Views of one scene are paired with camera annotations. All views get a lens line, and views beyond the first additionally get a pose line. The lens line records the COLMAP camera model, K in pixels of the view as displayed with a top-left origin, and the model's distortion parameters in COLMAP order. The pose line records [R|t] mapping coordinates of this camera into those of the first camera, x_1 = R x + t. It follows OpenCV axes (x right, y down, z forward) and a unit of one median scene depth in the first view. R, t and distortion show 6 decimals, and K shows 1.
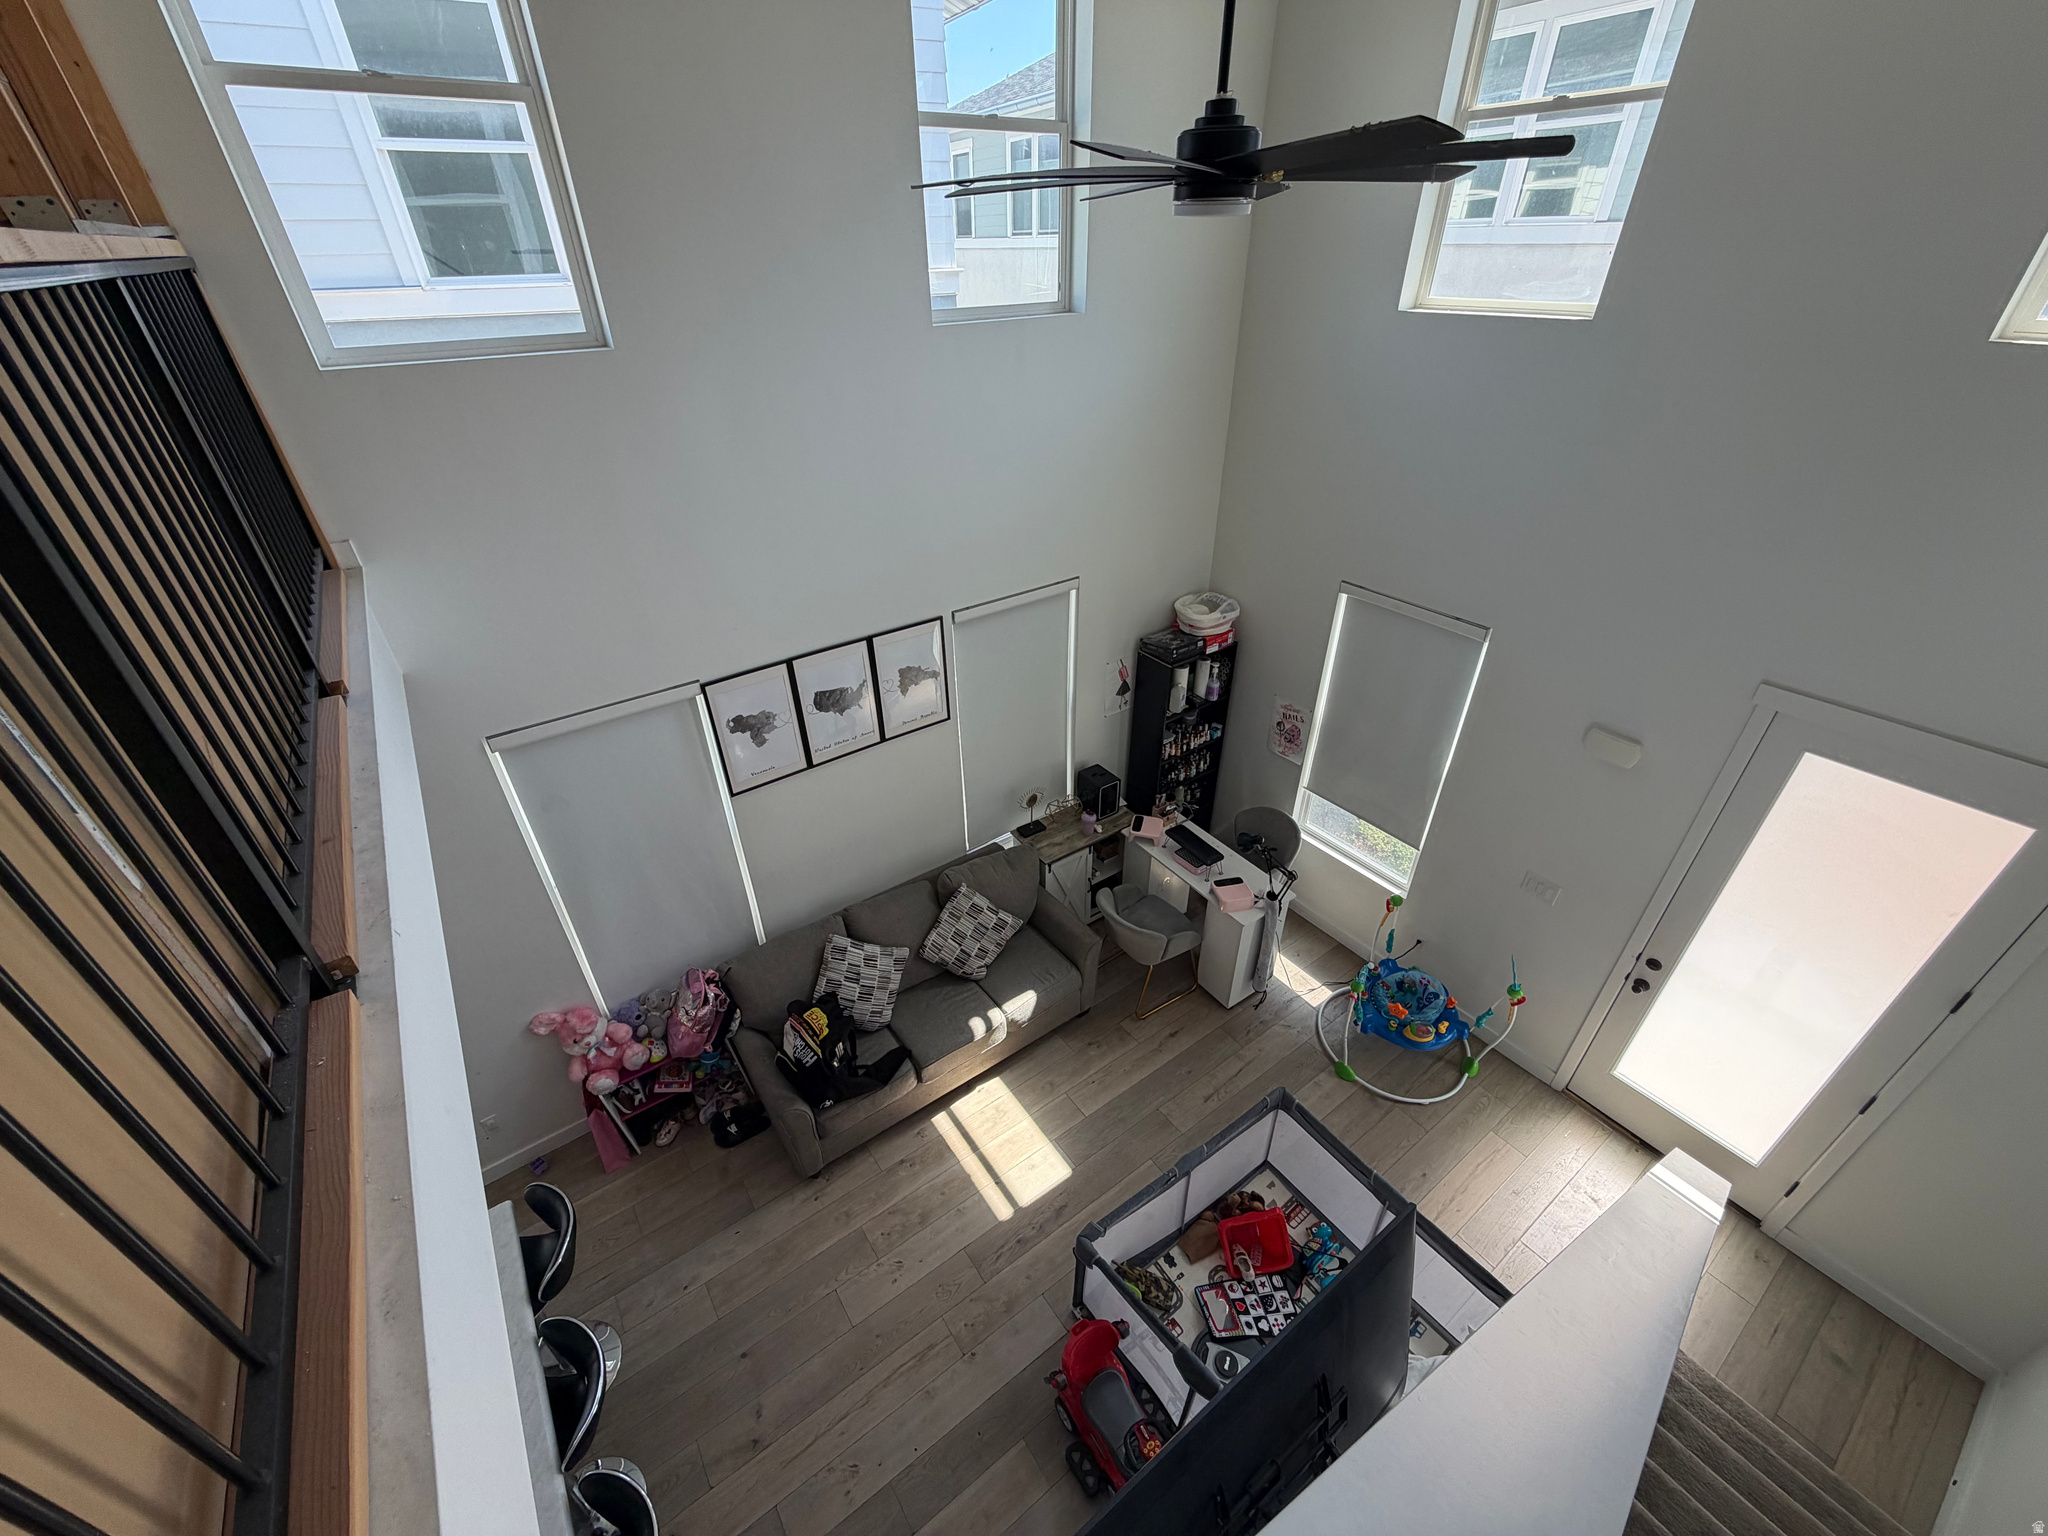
lens RADIAL K [[824.0, 0, 1017.1], [0, 824.0, 765.5], [0, 0, 1]] dist [0.002884, 0.000100]
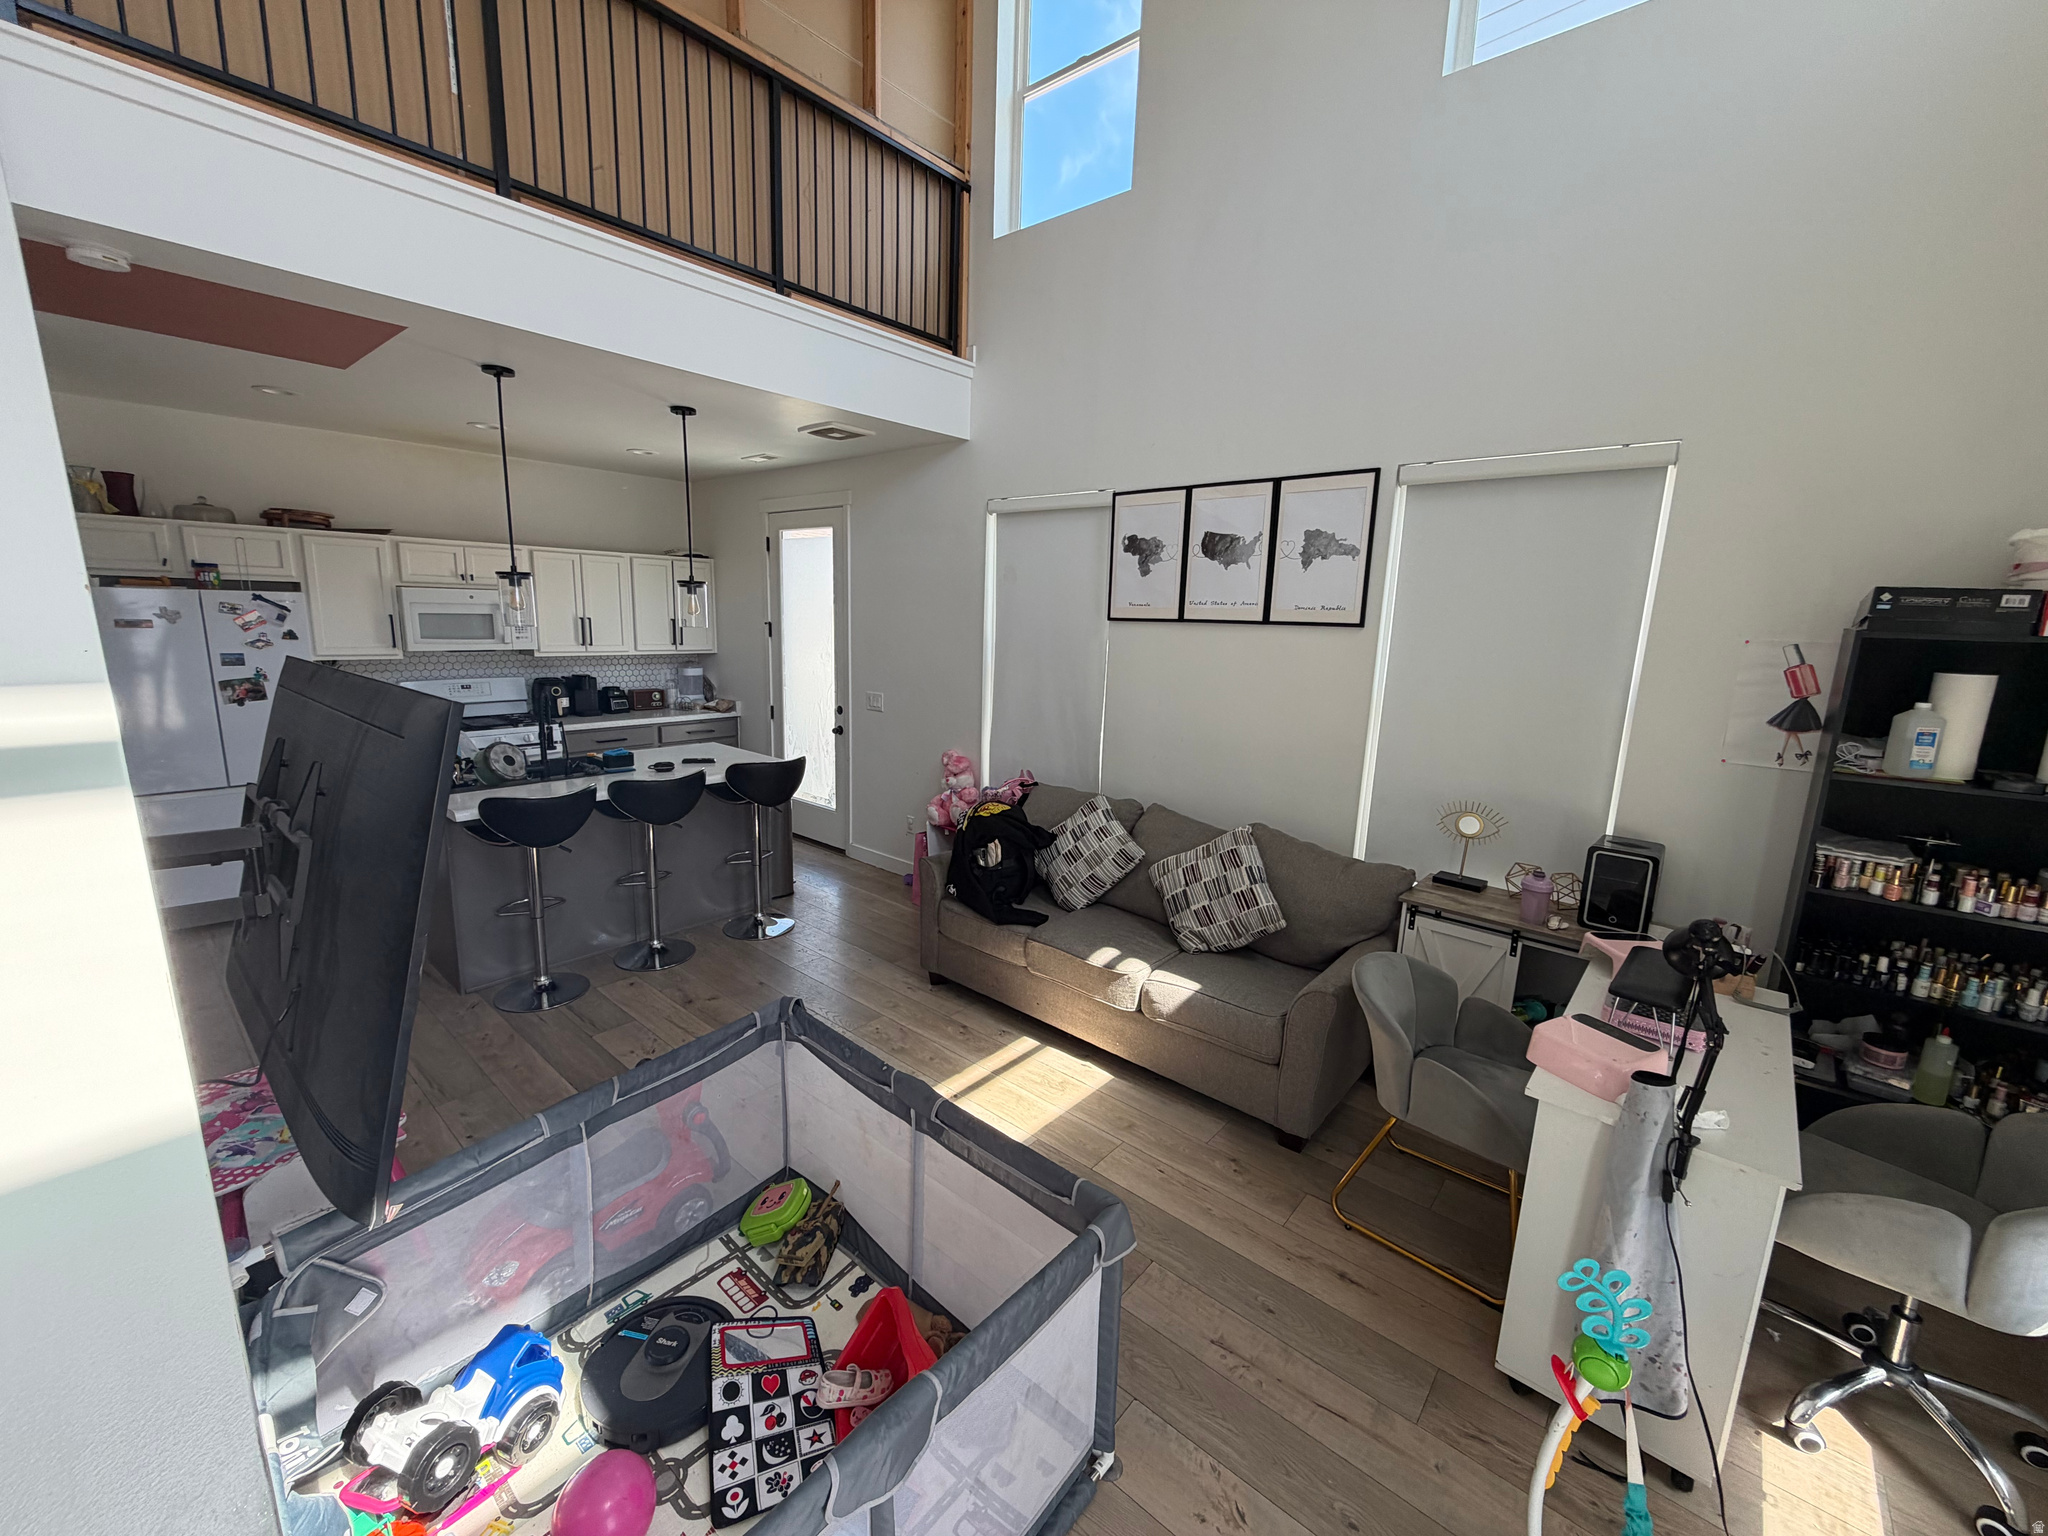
lens RADIAL K [[824.0, 0, 1017.1], [0, 824.0, 766.0], [0, 0, 1]] dist [0.002884, 0.000100]
pose [[0.229953, 0.196912, -0.953073, 0.612153], [-0.557935, 0.829074, 0.036677, 0.204131], [0.797390, 0.523319, 0.300512, 0.660500]]
